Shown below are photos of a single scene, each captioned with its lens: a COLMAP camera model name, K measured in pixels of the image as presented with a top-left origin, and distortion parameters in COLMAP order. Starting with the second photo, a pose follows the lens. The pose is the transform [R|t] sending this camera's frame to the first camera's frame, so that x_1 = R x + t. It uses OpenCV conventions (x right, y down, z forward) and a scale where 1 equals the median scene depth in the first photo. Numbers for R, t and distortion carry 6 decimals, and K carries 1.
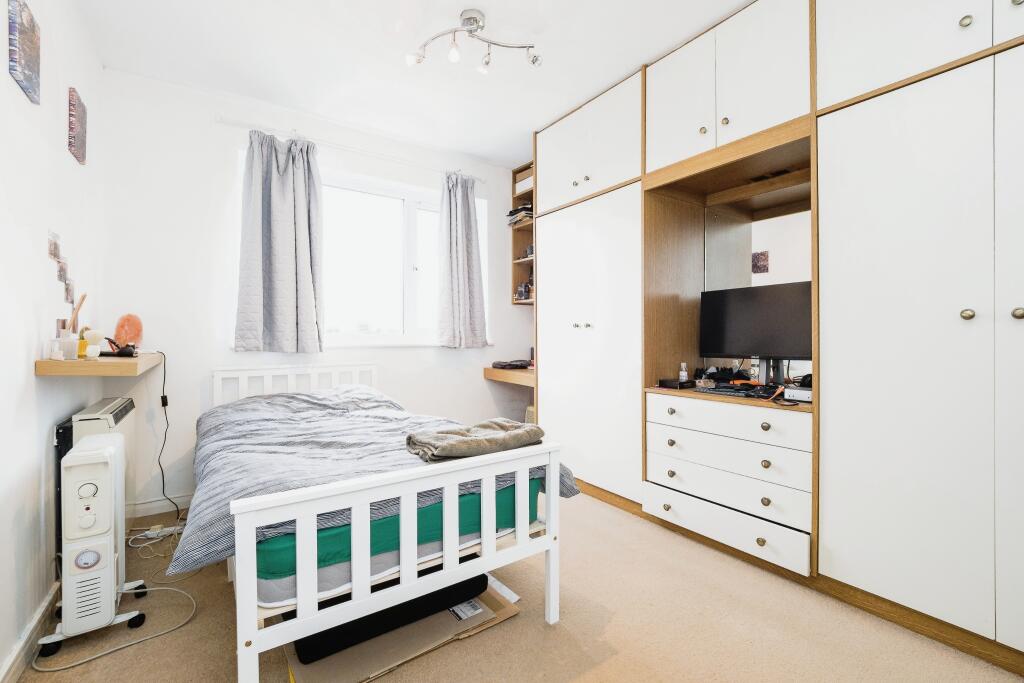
lens RADIAL K [[439.1, 0, 515.0], [0, 439.1, 338.5], [0, 0, 1]] dist [-0.010940, 0.001445]
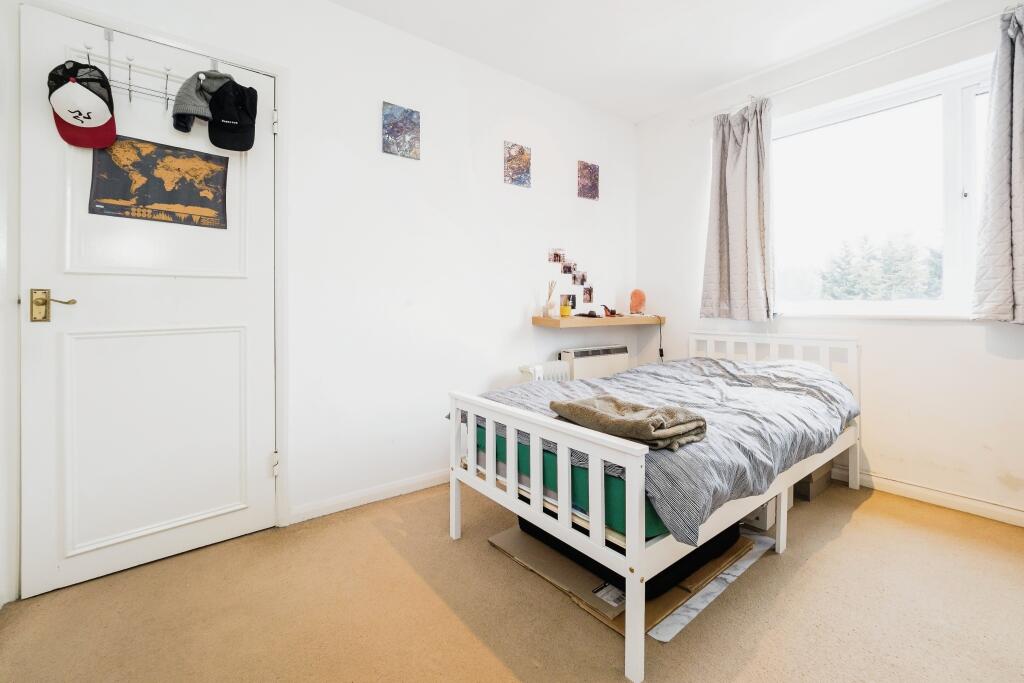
lens RADIAL K [[439.1, 0, 506.3], [0, 439.1, 303.0], [0, 0, 1]] dist [-0.010940, 0.001445]
pose [[0.048708, -0.002085, -0.998811, 0.517009], [-0.004496, 0.999987, -0.002307, -0.003024], [0.998803, 0.004603, 0.048698, 0.458473]]
